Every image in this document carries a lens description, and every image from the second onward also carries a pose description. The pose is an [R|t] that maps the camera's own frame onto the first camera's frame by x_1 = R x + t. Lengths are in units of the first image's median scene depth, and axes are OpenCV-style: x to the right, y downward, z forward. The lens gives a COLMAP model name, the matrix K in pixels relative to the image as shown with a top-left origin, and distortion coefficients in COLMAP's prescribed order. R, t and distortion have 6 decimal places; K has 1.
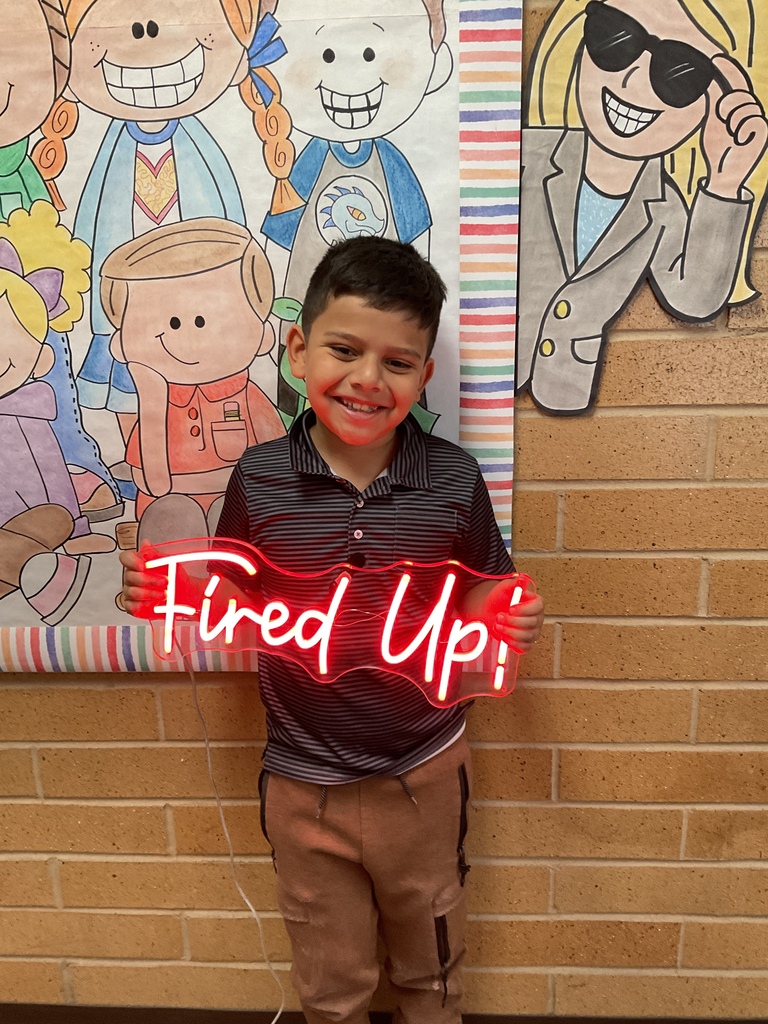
lens RADIAL K [[846.9, 0, 382.4], [0, 846.9, 519.4], [0, 0, 1]] dist [0.072805, -0.141427]
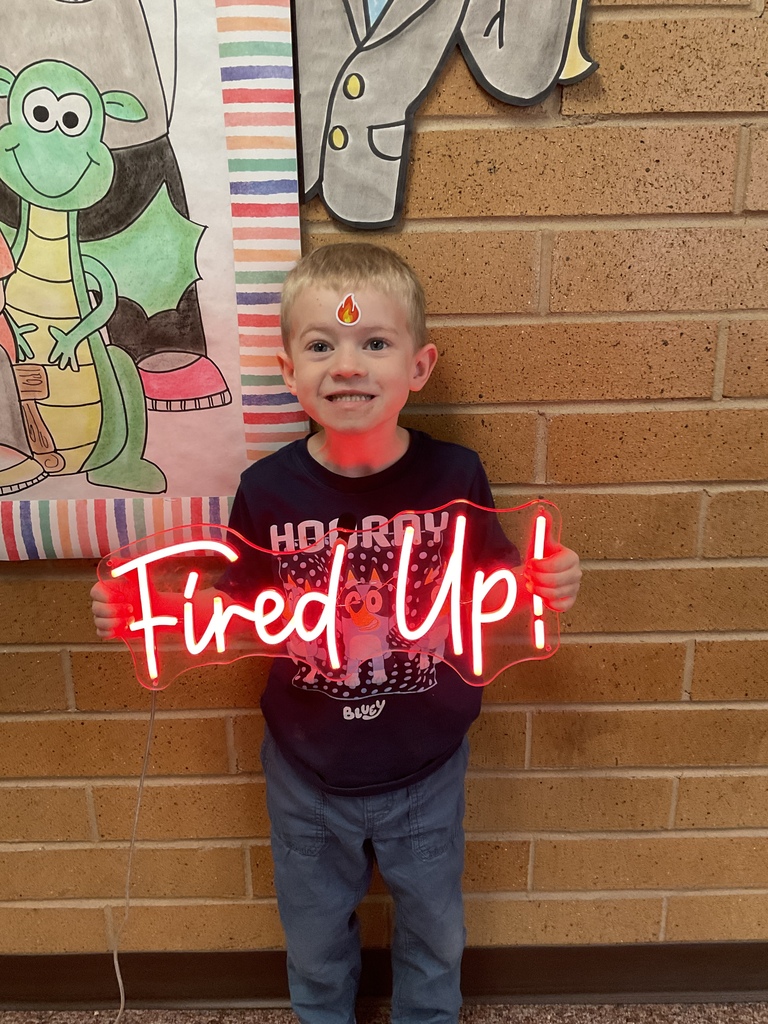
lens RADIAL K [[846.9, 0, 385.4], [0, 846.9, 516.0], [0, 0, 1]] dist [0.072805, -0.141427]
pose [[0.998611, -0.012080, 0.051282, 0.194590], [0.008650, 0.997743, 0.066592, 0.096244], [-0.051971, -0.066056, 0.996462, 0.187364]]
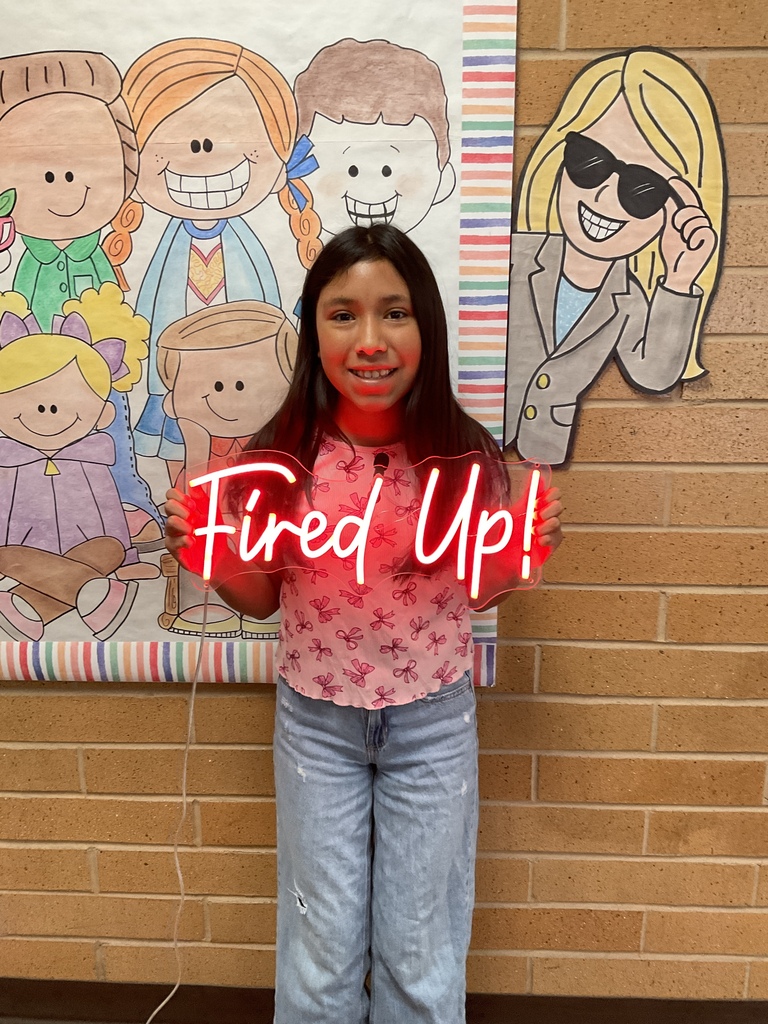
lens RADIAL K [[846.9, 0, 382.8], [0, 846.9, 527.2], [0, 0, 1]] dist [0.072805, -0.141427]
pose [[0.999807, 0.017011, 0.009875, -0.022737], [-0.016745, 0.999508, -0.026511, -0.006238], [-0.010321, 0.026340, 0.999600, -0.184490]]
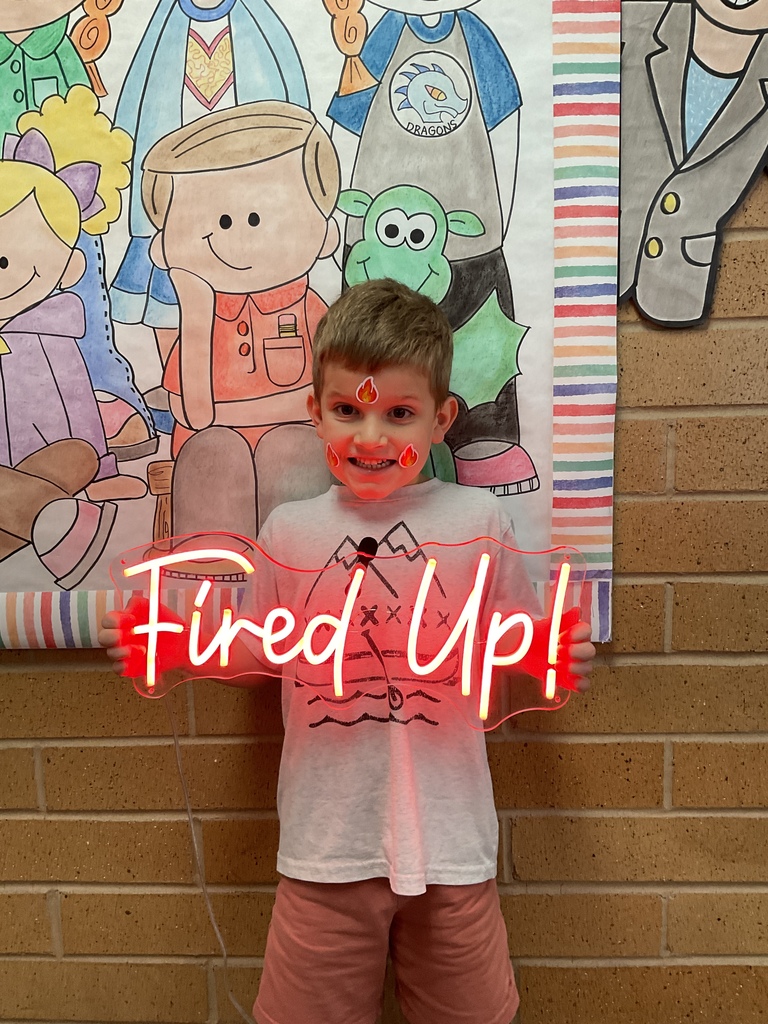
lens RADIAL K [[846.9, 0, 378.8], [0, 846.9, 529.1], [0, 0, 1]] dist [0.072805, -0.141427]
pose [[0.999992, -0.003925, -0.000657, -0.087571], [0.003812, 0.992127, -0.125178, 0.192083], [0.001143, 0.125175, 0.992134, 0.173826]]
